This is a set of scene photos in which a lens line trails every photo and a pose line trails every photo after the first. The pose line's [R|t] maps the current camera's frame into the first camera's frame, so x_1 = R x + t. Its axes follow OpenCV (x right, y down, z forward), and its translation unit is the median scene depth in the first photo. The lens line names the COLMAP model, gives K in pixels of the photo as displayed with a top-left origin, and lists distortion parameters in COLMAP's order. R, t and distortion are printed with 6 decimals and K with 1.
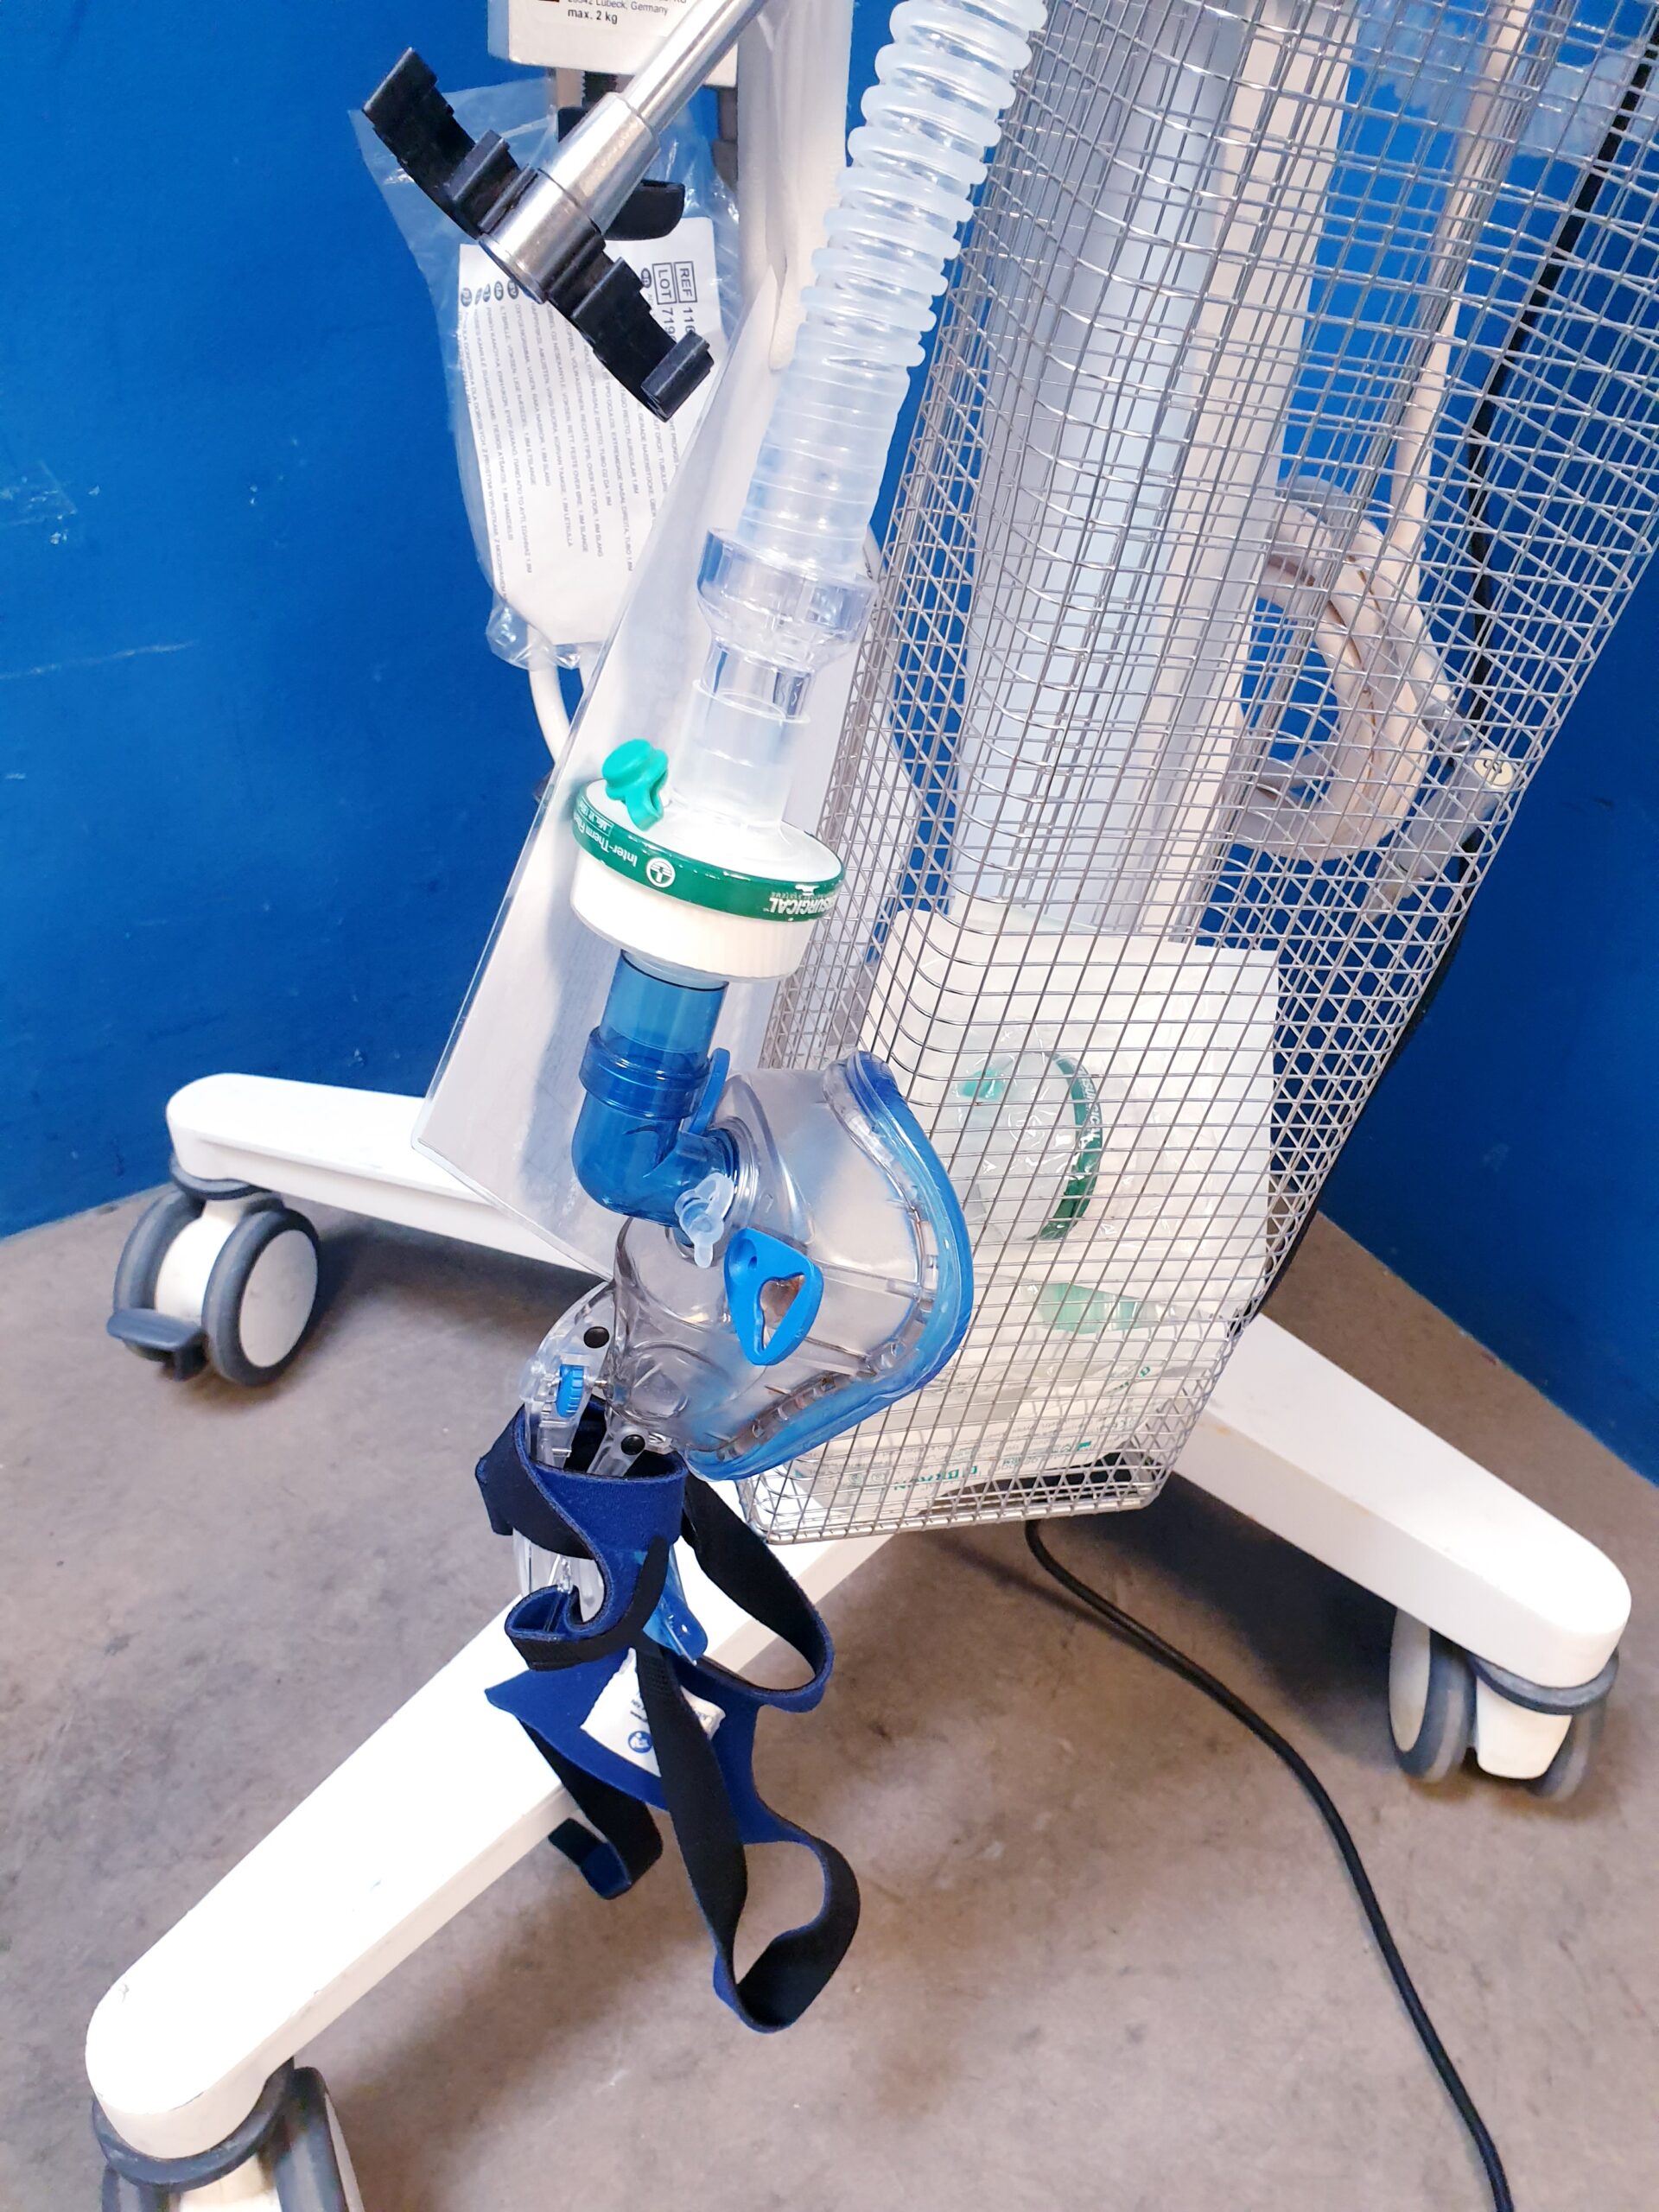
lens RADIAL K [[1733.2, 0, 840.5], [0, 1733.2, 1114.9], [0, 0, 1]] dist [-0.021889, 0.044475]
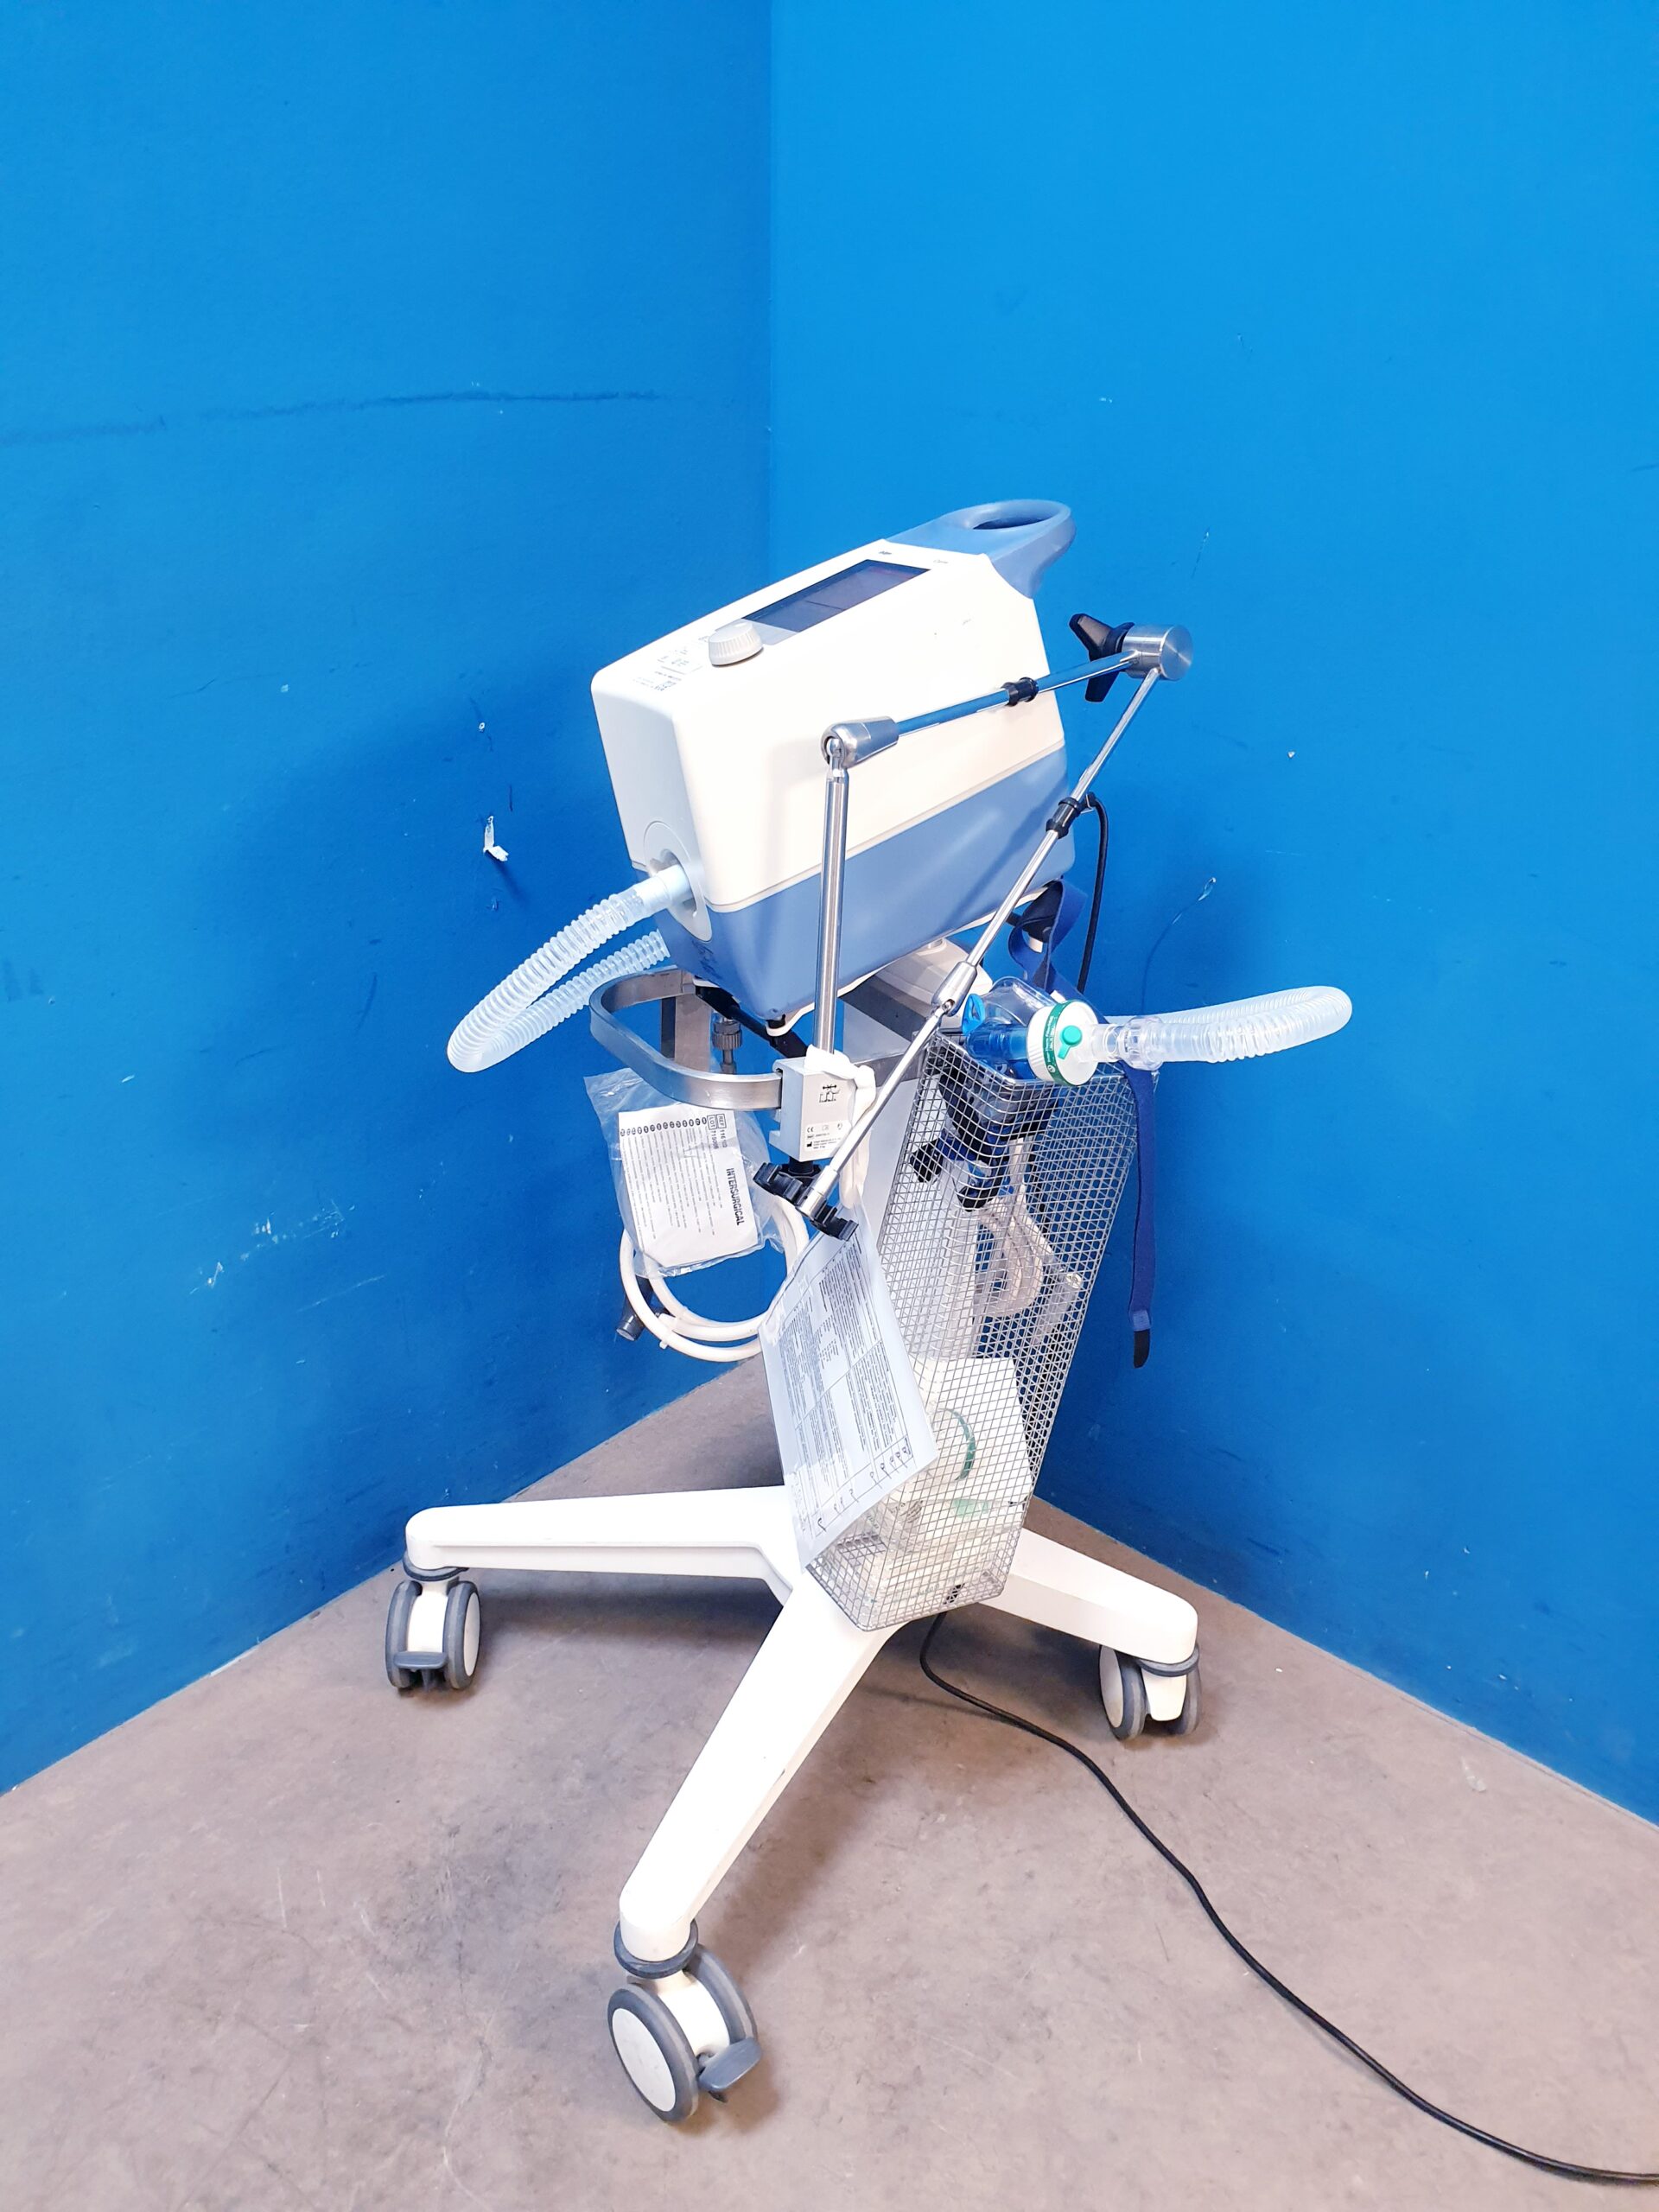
lens RADIAL K [[1733.2, 0, 819.8], [0, 1733.2, 1088.2], [0, 0, 1]] dist [-0.021889, 0.044475]
pose [[0.960205, -0.121198, 0.251631, -0.485559], [0.176792, 0.961221, -0.211655, 0.010848], [-0.216221, 0.247719, 0.944396, -1.162603]]
